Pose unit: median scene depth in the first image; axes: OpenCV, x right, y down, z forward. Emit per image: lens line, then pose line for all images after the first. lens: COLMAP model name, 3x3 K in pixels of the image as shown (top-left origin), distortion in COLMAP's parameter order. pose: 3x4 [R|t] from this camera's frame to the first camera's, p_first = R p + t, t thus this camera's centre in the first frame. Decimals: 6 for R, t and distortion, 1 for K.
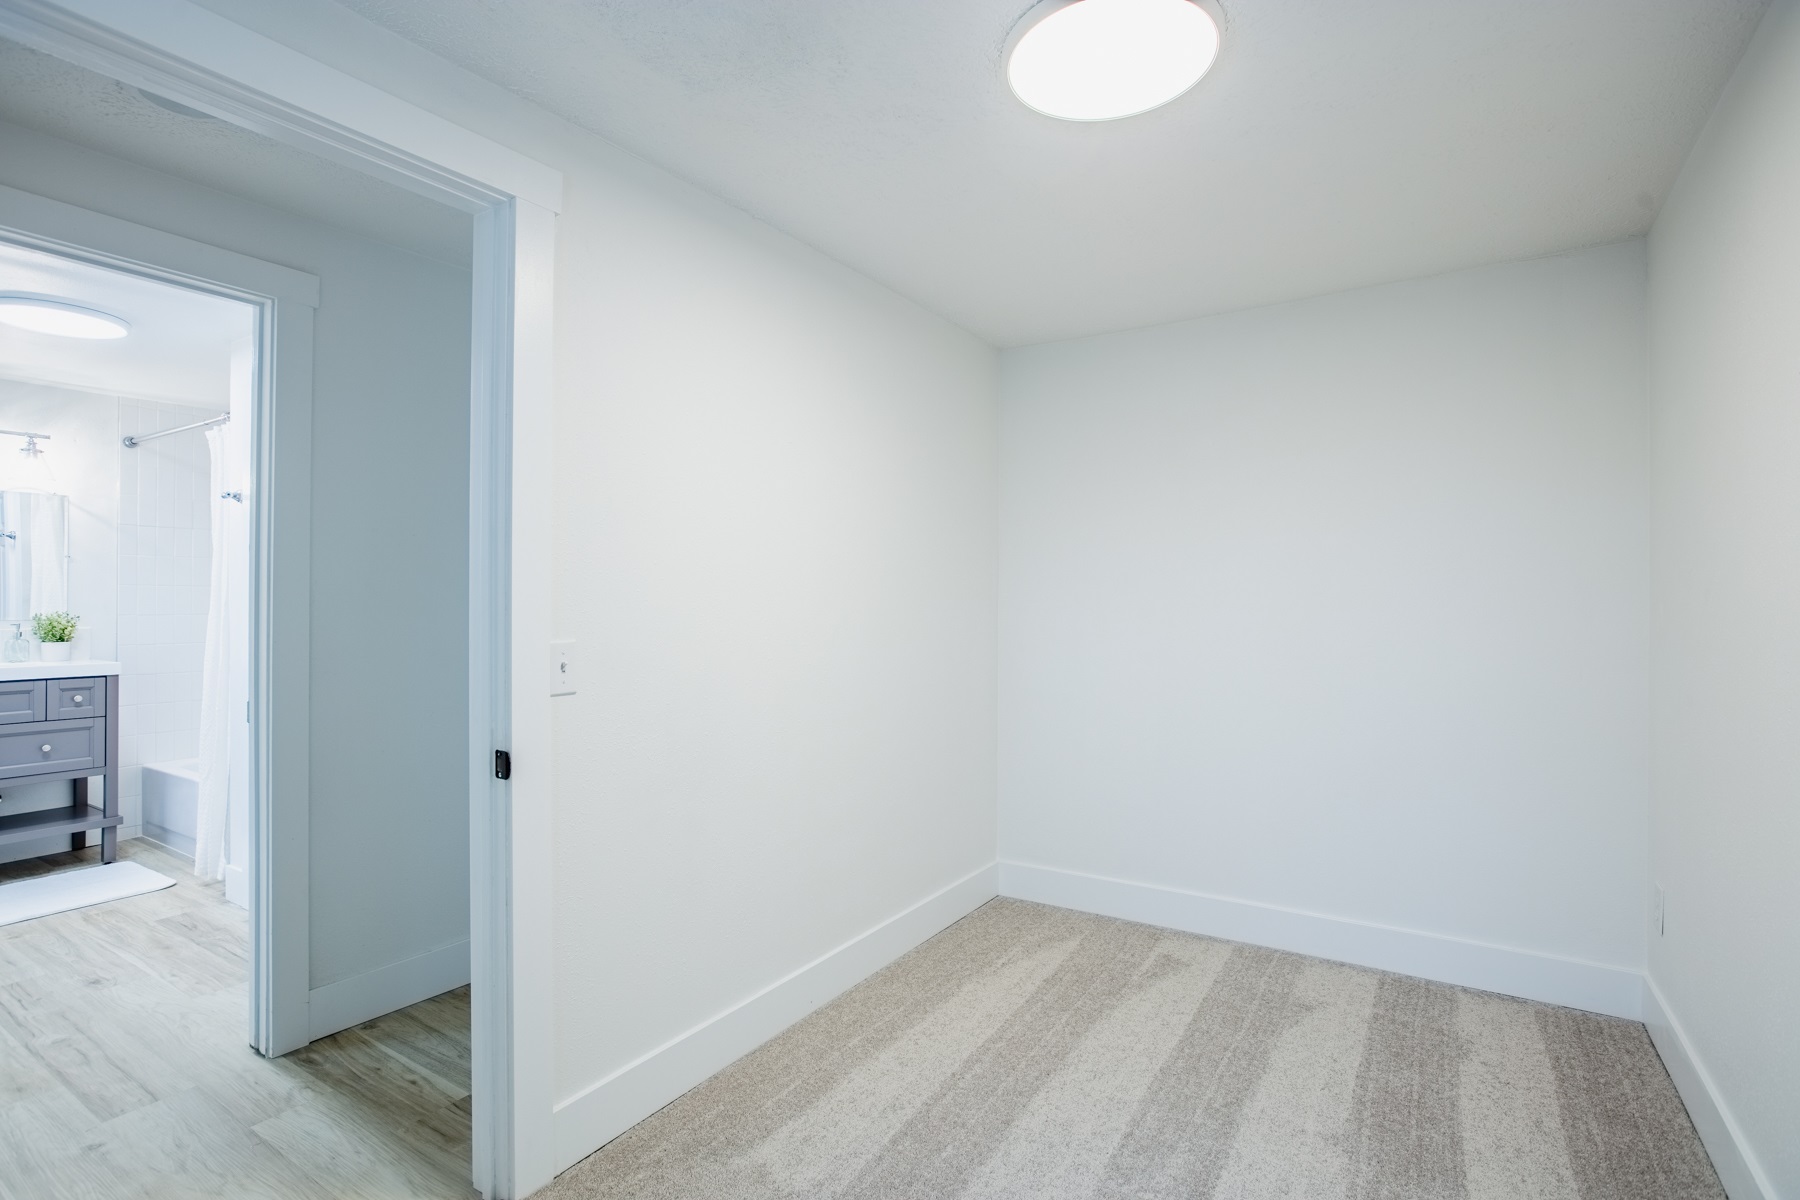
lens RADIAL K [[870.9, 0, 900.0], [0, 870.9, 600.0], [0, 0, 1]] dist [-0.054129, 0.021591]
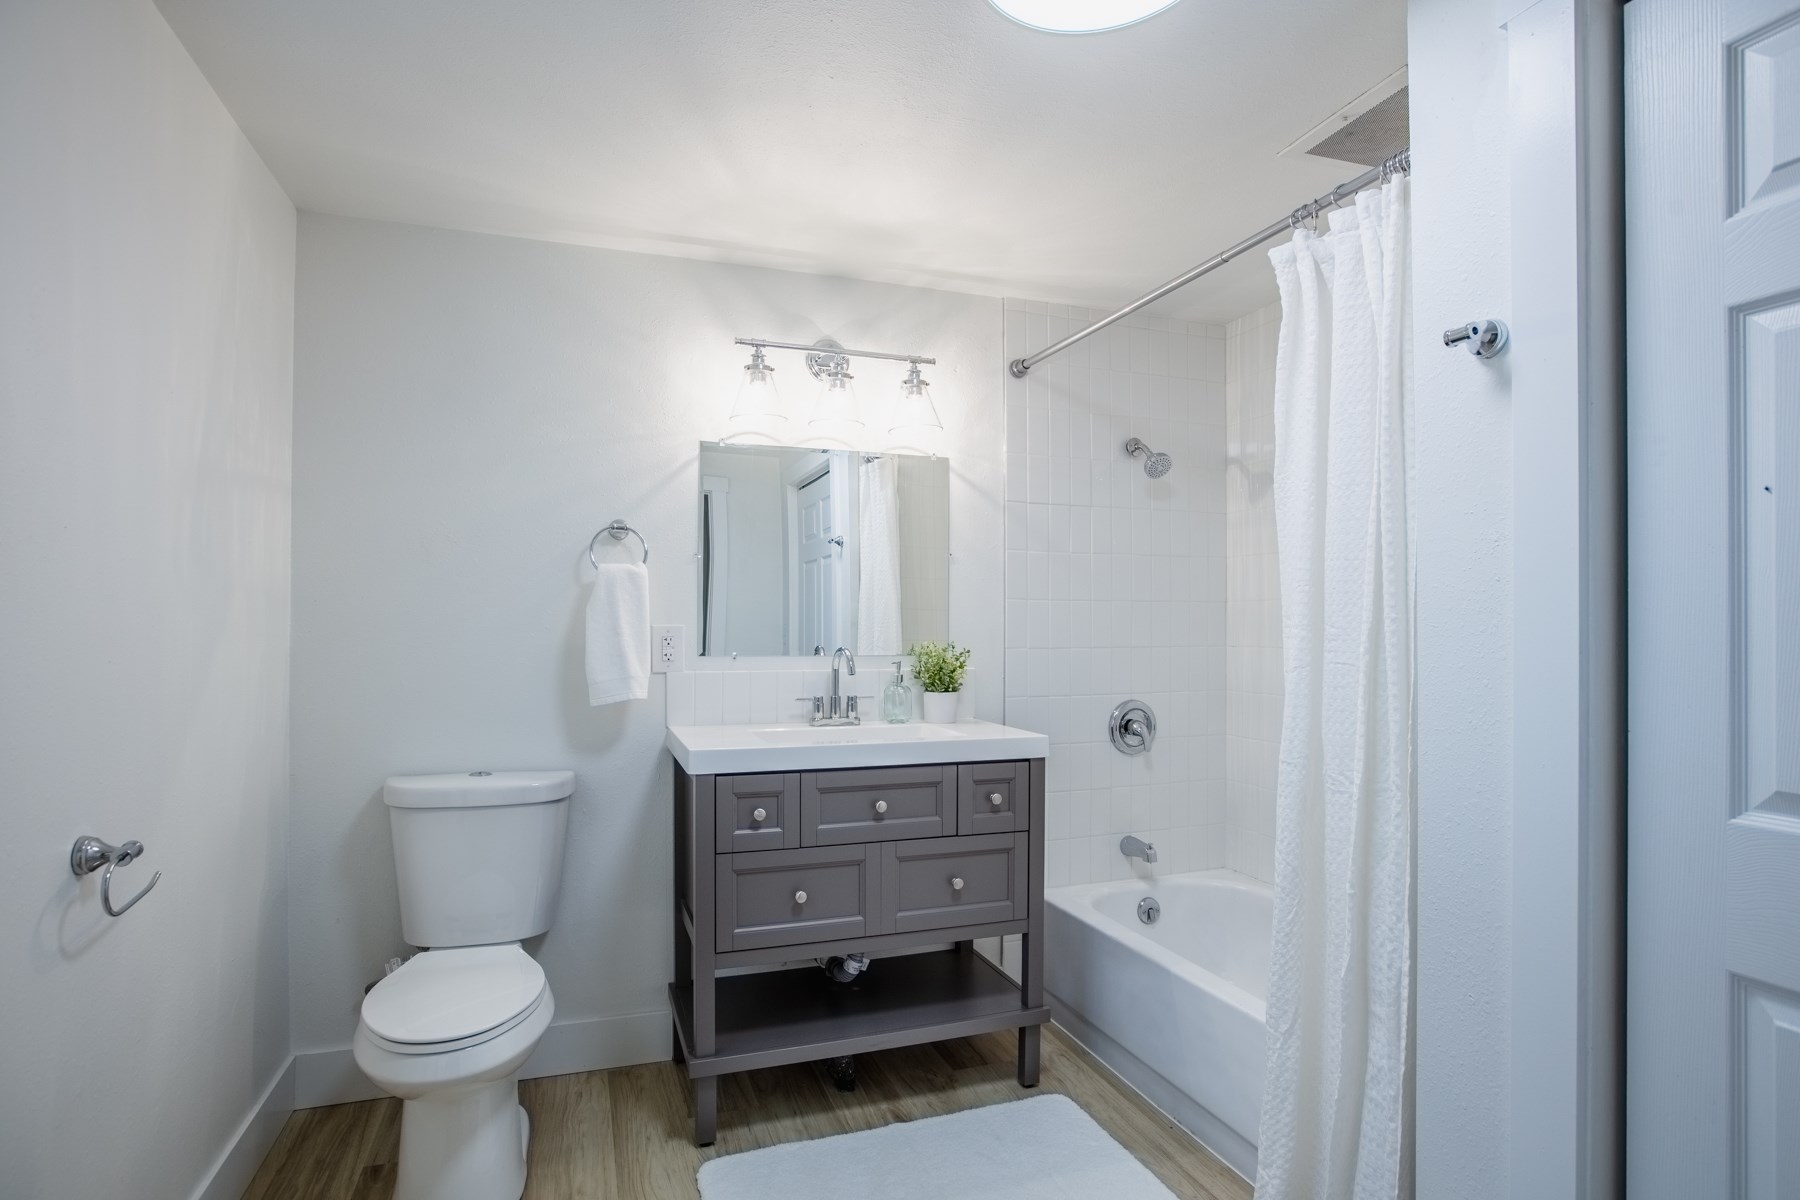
lens RADIAL K [[870.9, 0, 900.0], [0, 870.9, 600.0], [0, 0, 1]] dist [-0.054129, 0.021591]
pose [[0.796225, -0.019424, -0.604689, -0.647304], [0.005947, 0.999687, -0.024281, -0.001817], [0.604971, 0.015737, 0.796092, 0.478973]]
